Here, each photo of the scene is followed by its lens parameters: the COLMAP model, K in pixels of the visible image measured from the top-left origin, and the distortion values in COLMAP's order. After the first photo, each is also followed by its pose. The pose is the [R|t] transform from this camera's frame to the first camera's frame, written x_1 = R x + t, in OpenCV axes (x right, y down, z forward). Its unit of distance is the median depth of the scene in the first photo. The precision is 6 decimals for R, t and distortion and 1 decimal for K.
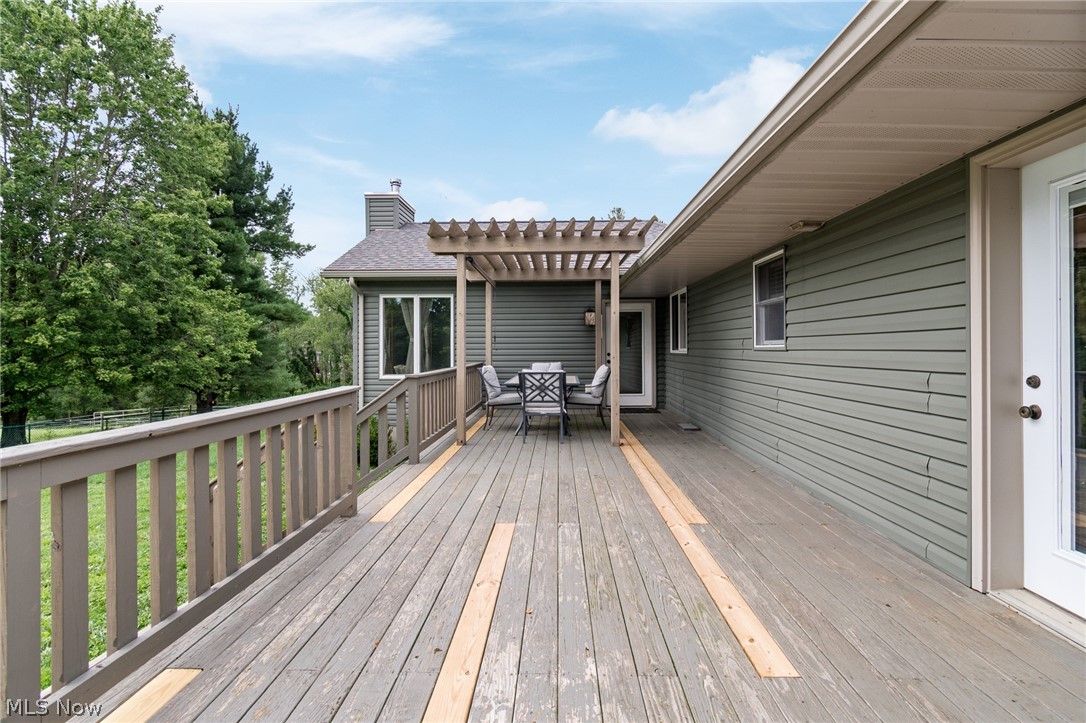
lens RADIAL K [[531.7, 0, 545.0], [0, 531.7, 354.5], [0, 0, 1]] dist [0.001764, 0.000213]
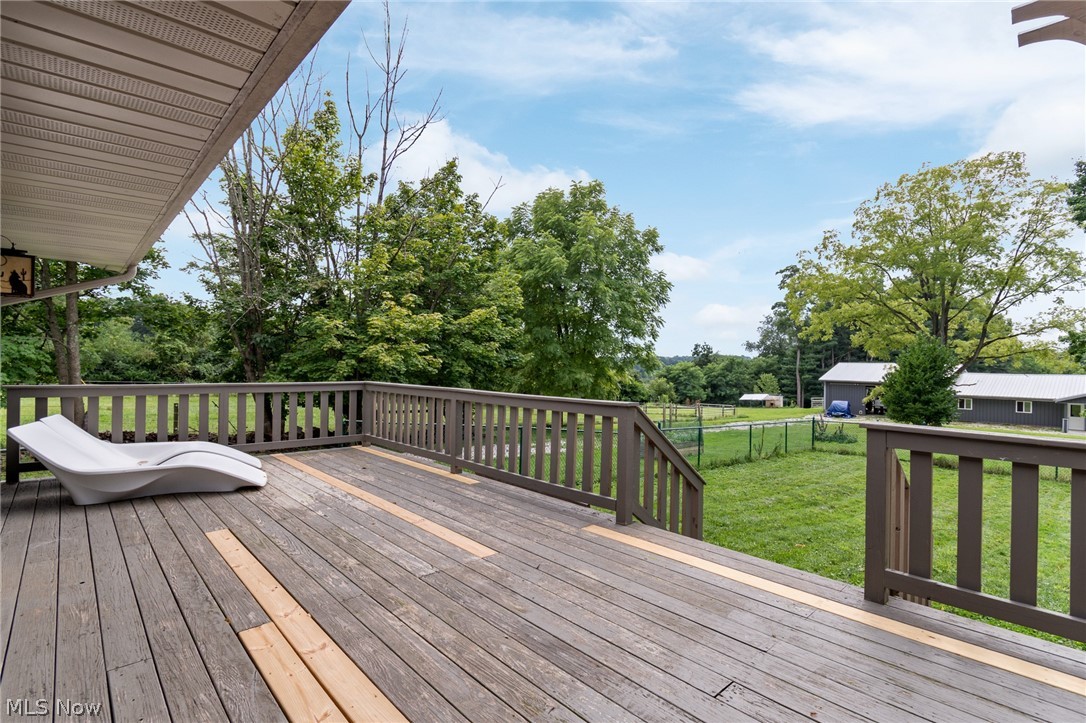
lens RADIAL K [[531.7, 0, 542.2], [0, 531.7, 361.0], [0, 0, 1]] dist [0.001764, 0.000213]
pose [[-0.734818, -0.010707, -0.678180, 0.581381], [-0.020056, 0.999781, 0.005946, -0.024748], [0.677968, 0.017971, -0.734872, 2.086142]]
